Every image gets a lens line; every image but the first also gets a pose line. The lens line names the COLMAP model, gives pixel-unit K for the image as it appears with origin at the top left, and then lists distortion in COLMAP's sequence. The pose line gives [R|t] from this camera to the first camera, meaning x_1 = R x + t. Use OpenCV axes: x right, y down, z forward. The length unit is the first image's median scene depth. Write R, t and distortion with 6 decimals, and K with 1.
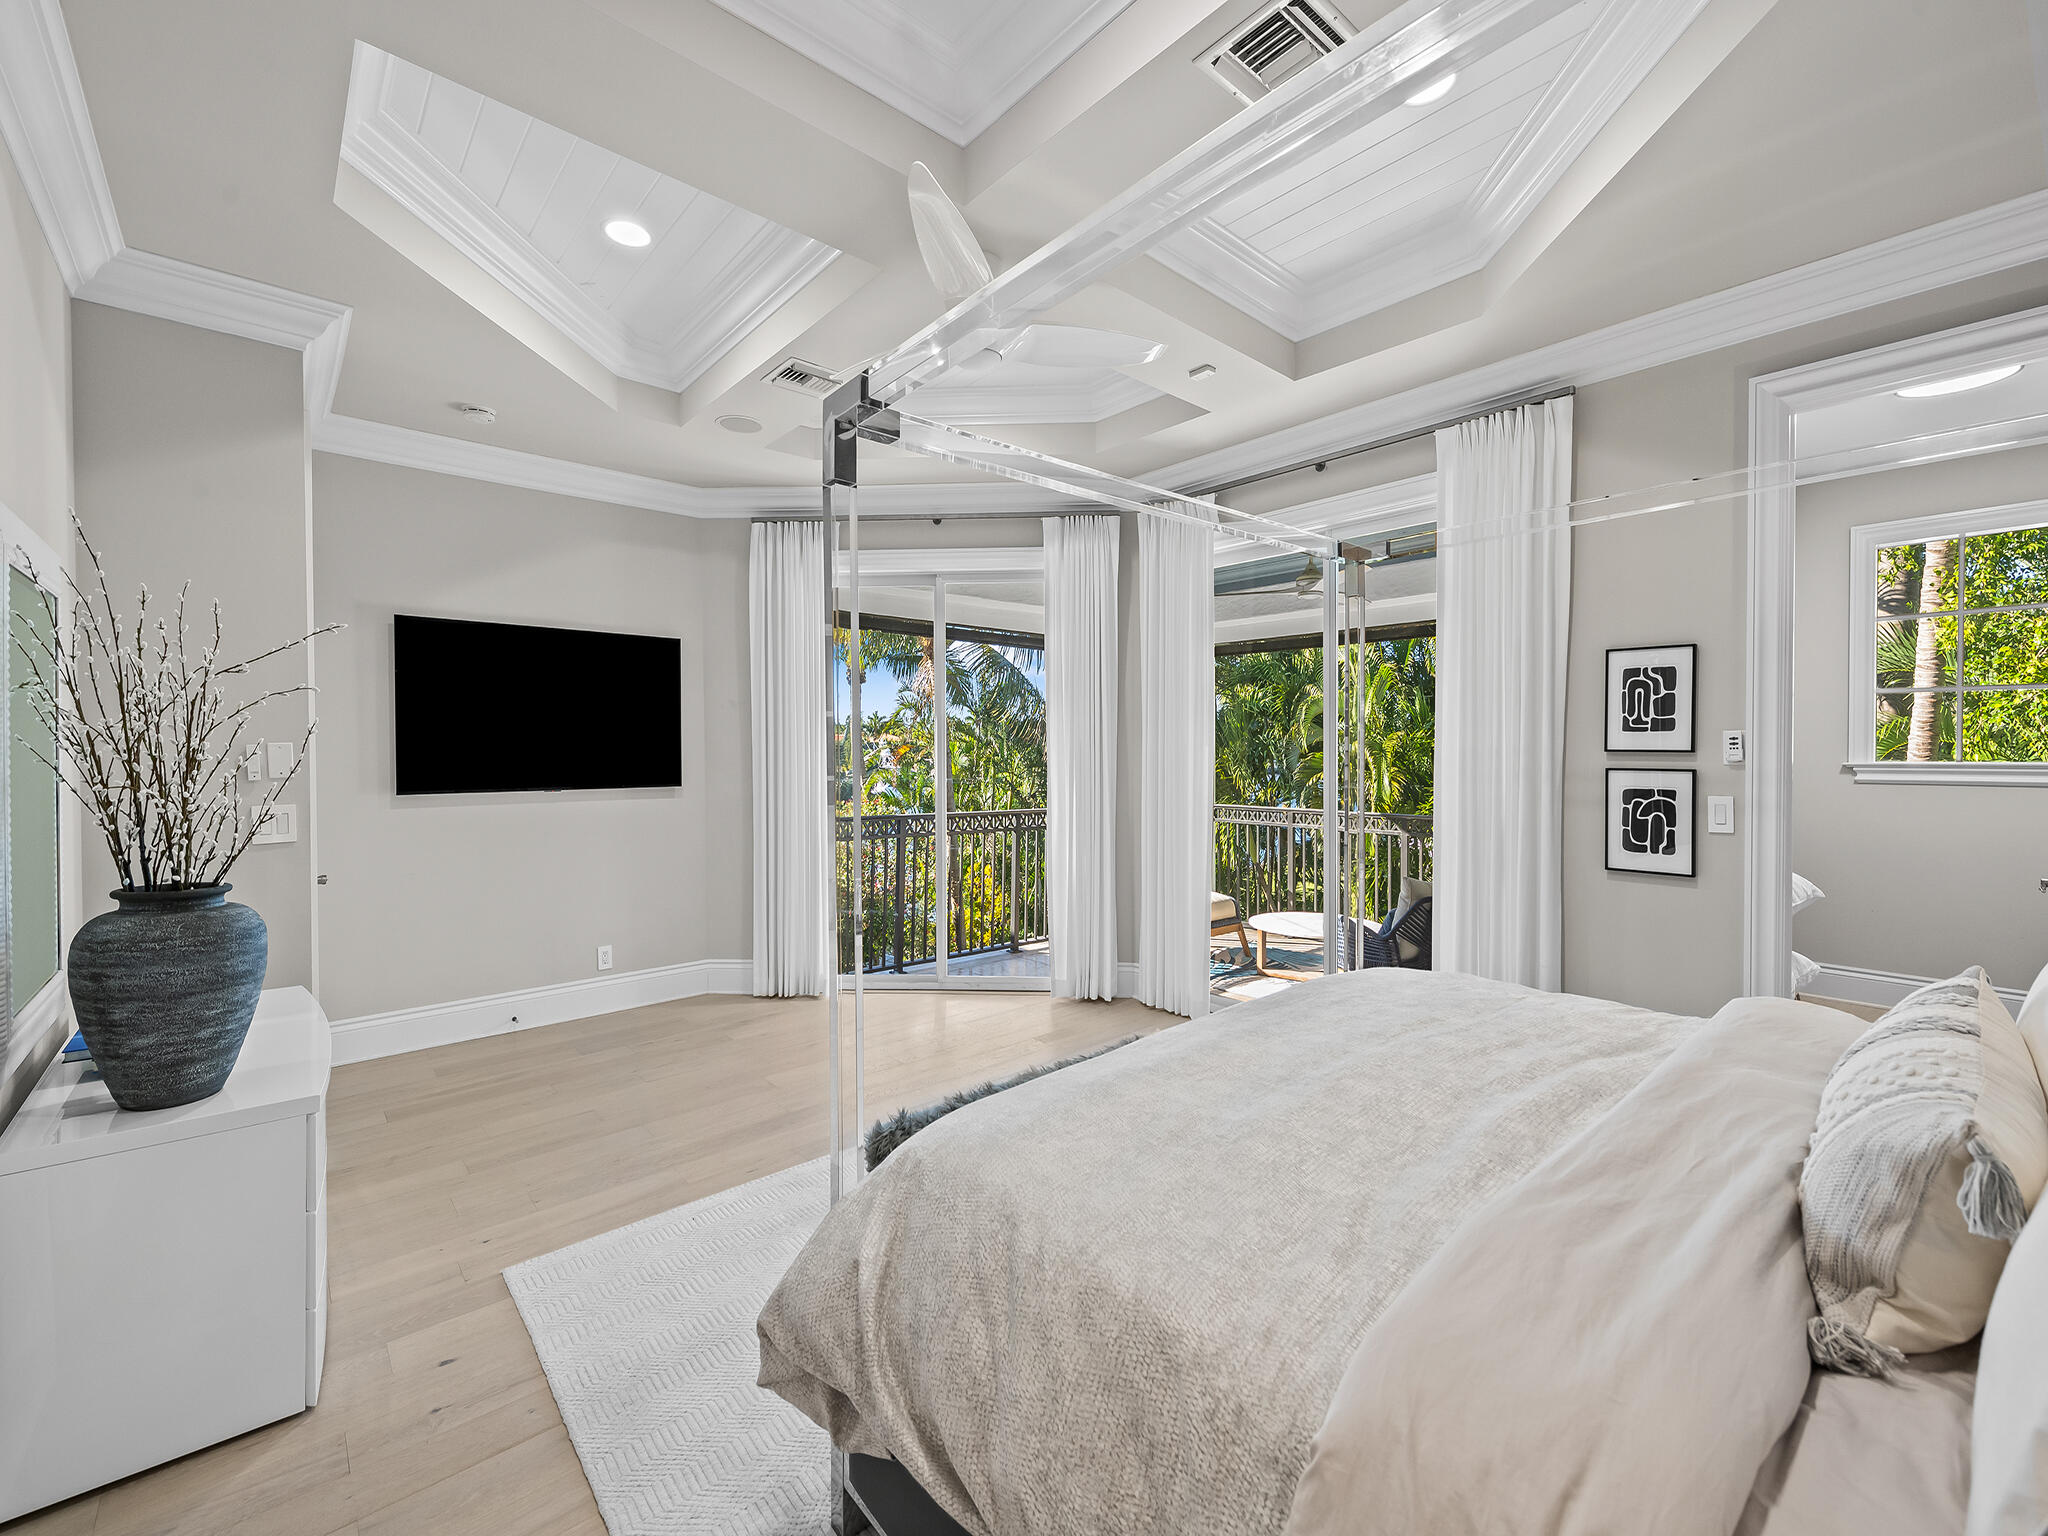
lens RADIAL K [[828.6, 0, 1032.7], [0, 828.6, 766.9], [0, 0, 1]] dist [0.002086, -0.003418]
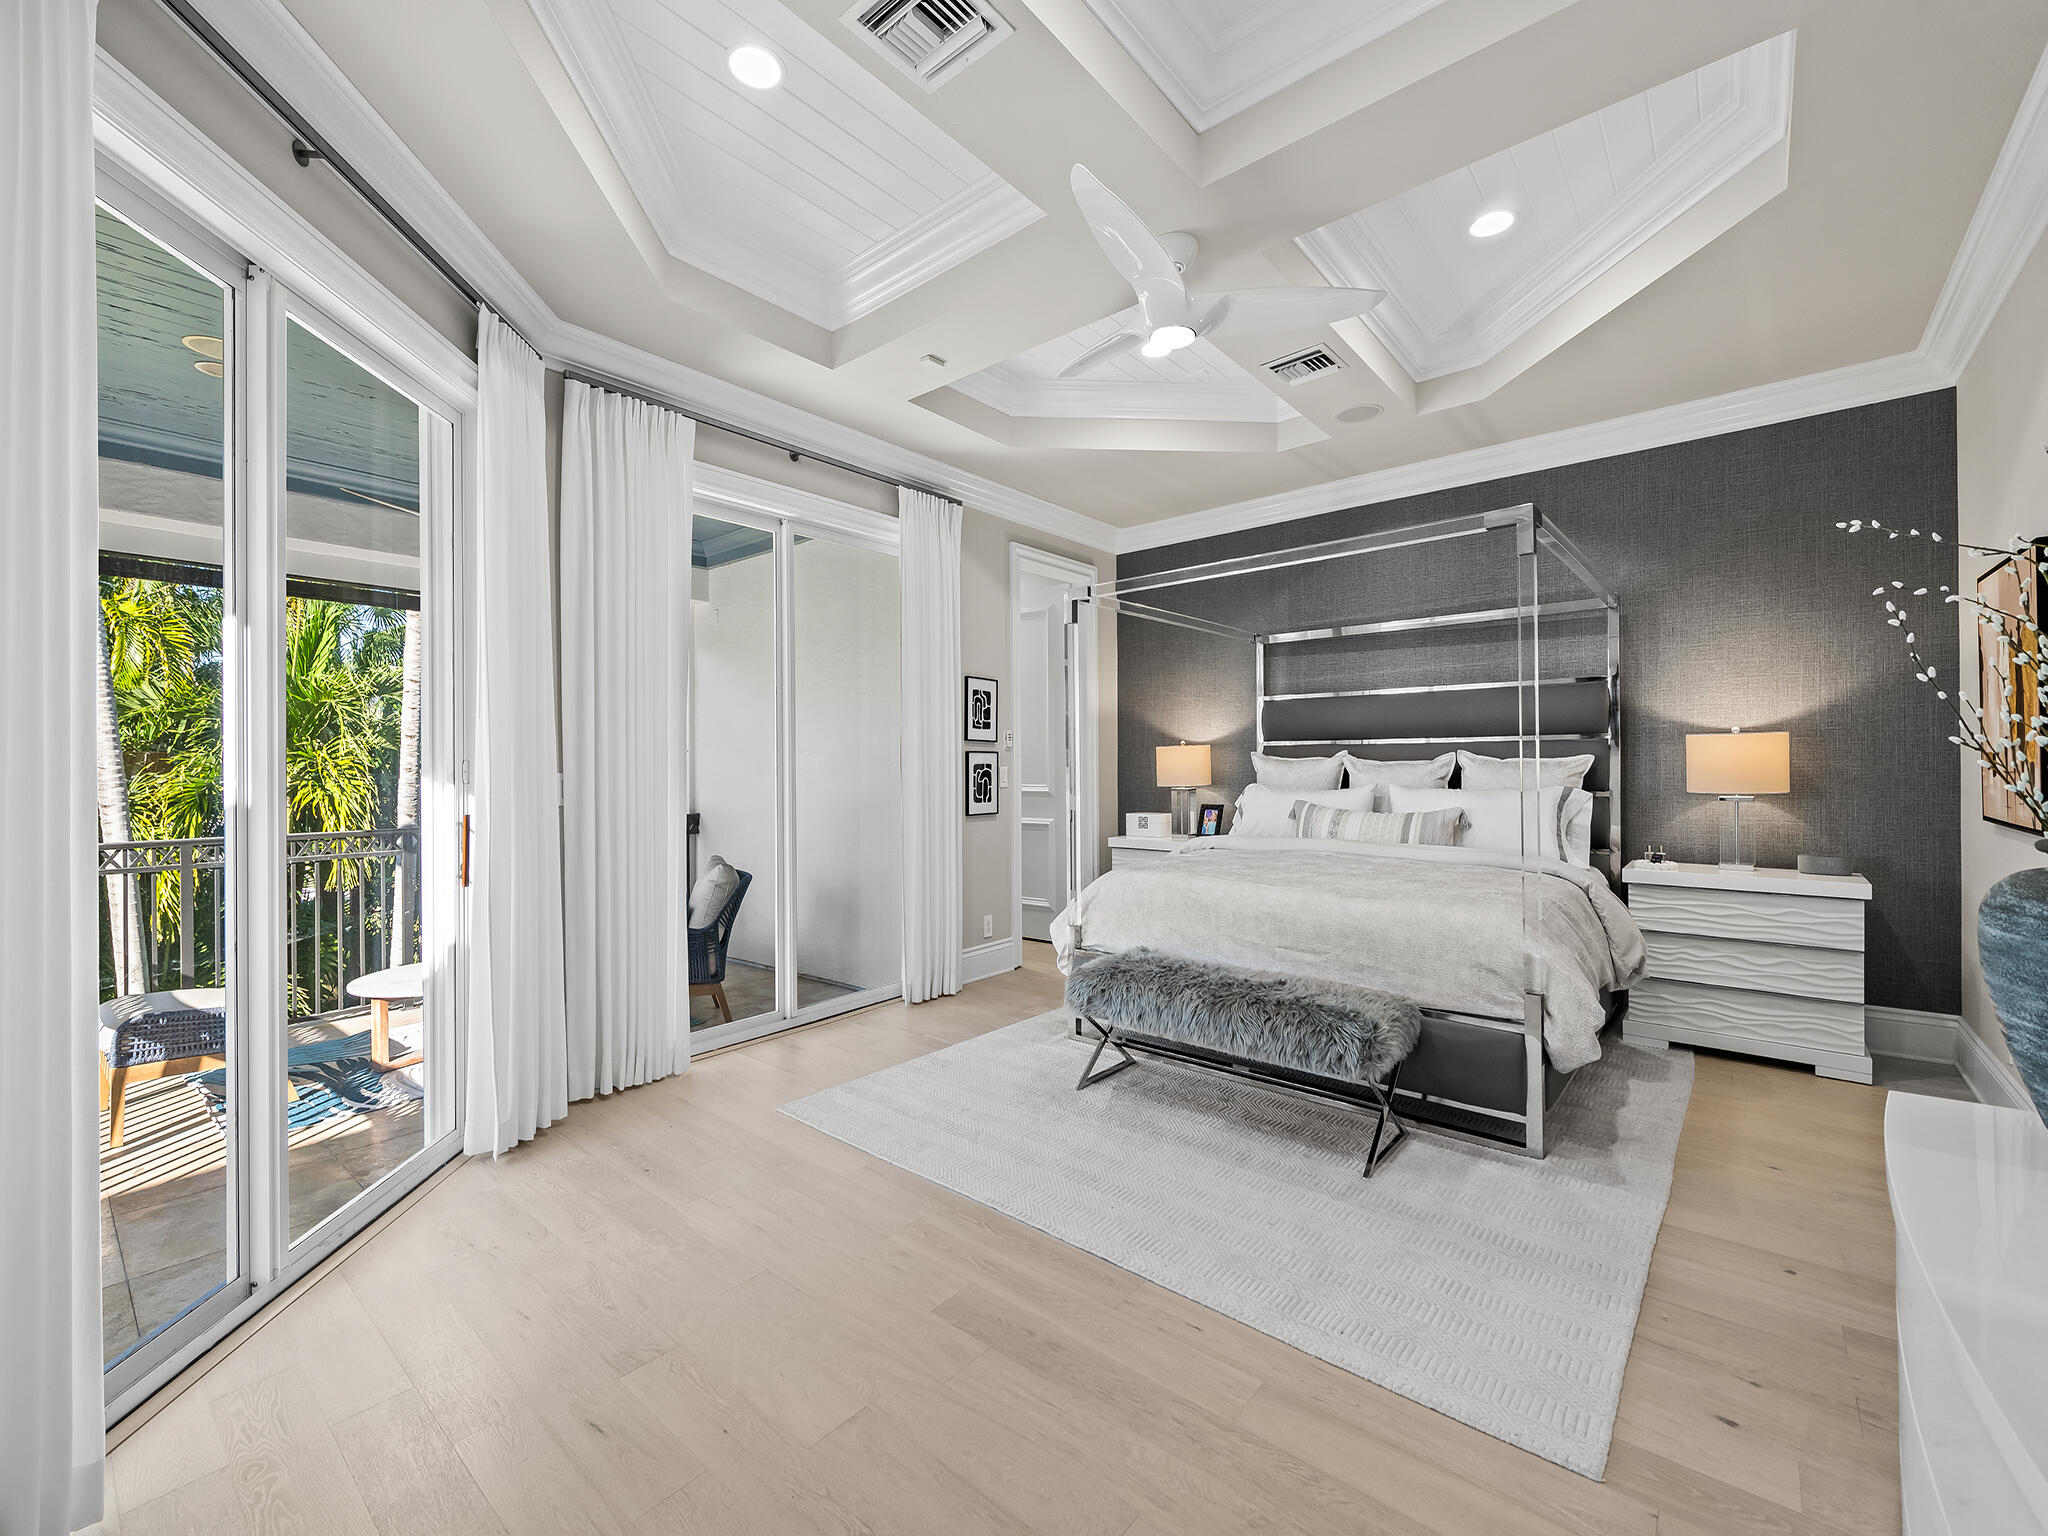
lens RADIAL K [[828.6, 0, 1017.1], [0, 828.6, 764.4], [0, 0, 1]] dist [0.002086, -0.003418]
pose [[-0.105193, -0.000813, 0.994452, -0.907869], [0.024234, 0.999701, 0.003380, 0.023814], [-0.994157, 0.024455, -0.105142, 1.106940]]
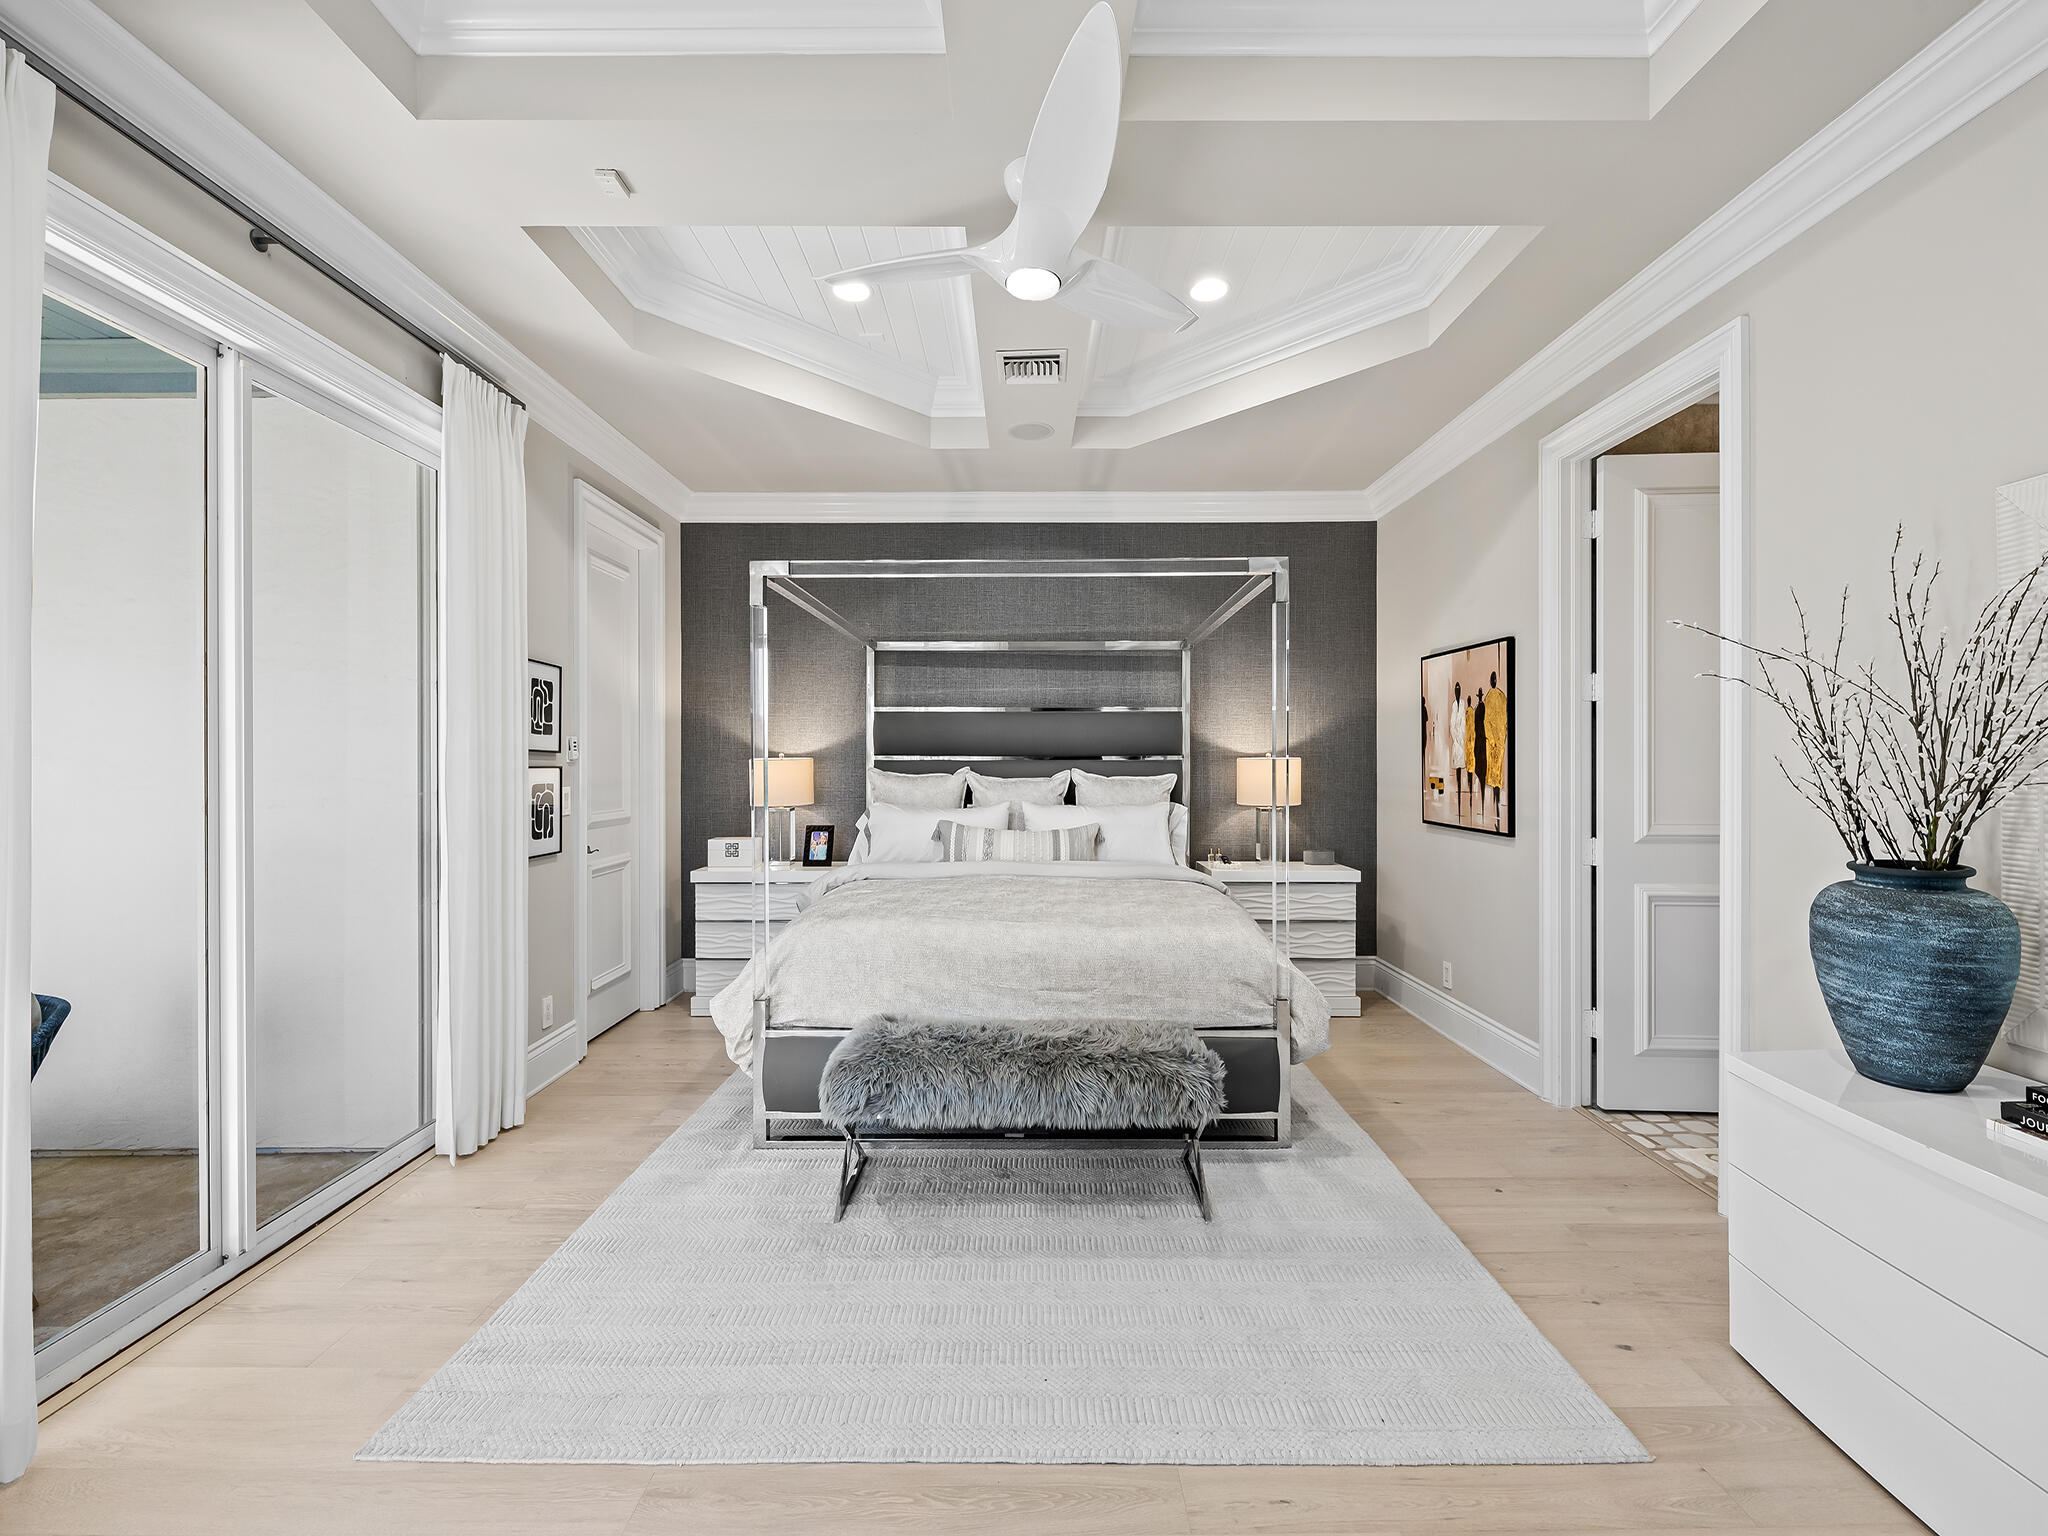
lens RADIAL K [[828.6, 0, 1018.0], [0, 828.6, 763.6], [0, 0, 1]] dist [0.002086, -0.003418]
pose [[-0.721249, -0.001374, 0.692675, -0.550429], [0.012164, 0.999819, 0.014648, -0.010687], [-0.692569, 0.018991, -0.721101, 1.380310]]
